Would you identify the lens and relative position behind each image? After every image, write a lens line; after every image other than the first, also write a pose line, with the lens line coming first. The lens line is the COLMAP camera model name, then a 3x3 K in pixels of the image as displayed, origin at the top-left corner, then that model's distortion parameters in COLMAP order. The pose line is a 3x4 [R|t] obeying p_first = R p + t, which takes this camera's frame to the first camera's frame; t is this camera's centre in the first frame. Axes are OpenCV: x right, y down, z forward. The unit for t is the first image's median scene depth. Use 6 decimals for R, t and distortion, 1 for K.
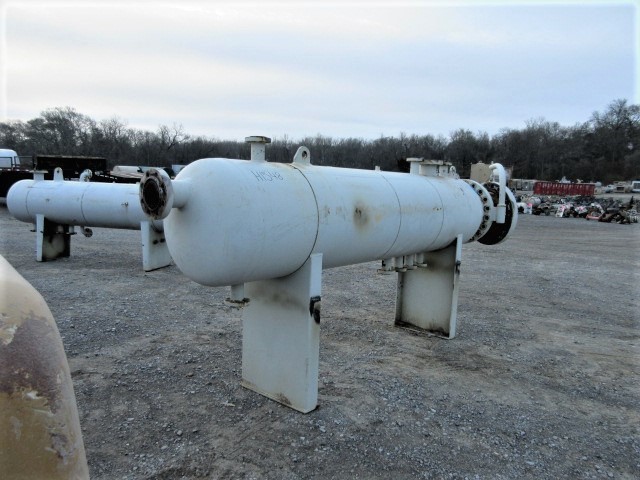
lens RADIAL K [[475.9, 0, 320.0], [0, 475.9, 240.0], [0, 0, 1]] dist [-0.004805, 0.001474]
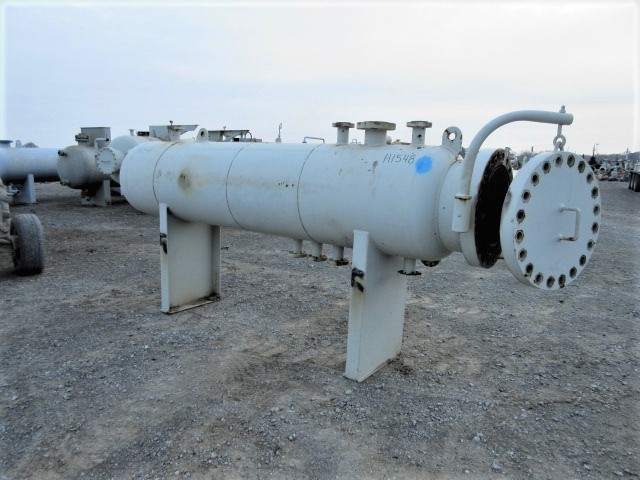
lens RADIAL K [[475.9, 0, 320.0], [0, 475.9, 240.0], [0, 0, 1]] dist [-0.004805, 0.001474]
pose [[0.061694, 0.142230, -0.987909, 0.750079], [-0.142933, 0.980852, 0.132287, -0.062360], [0.987808, 0.133044, 0.080842, 0.700682]]
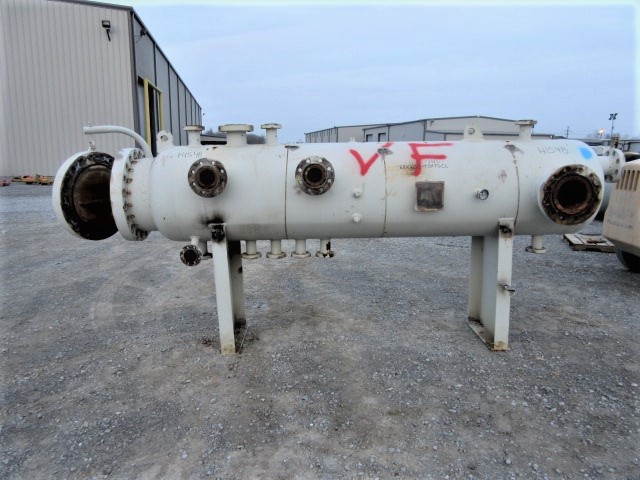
lens RADIAL K [[475.9, 0, 320.0], [0, 475.9, 240.0], [0, 0, 1]] dist [-0.004805, 0.001474]
pose [[-0.656898, -0.162821, 0.736189, -0.373812], [0.079199, 0.956102, 0.282127, -0.156767], [-0.749809, 0.243635, -0.615166, 1.131090]]
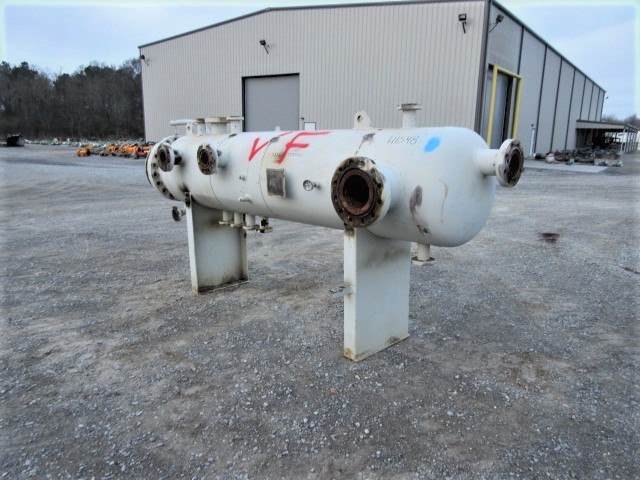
lens RADIAL K [[475.9, 0, 320.0], [0, 475.9, 240.0], [0, 0, 1]] dist [-0.004805, 0.001474]
pose [[0.083492, -0.235121, 0.968373, -0.619642], [0.120096, 0.967058, 0.224447, -0.094032], [-0.989245, 0.097558, 0.108979, 0.559201]]
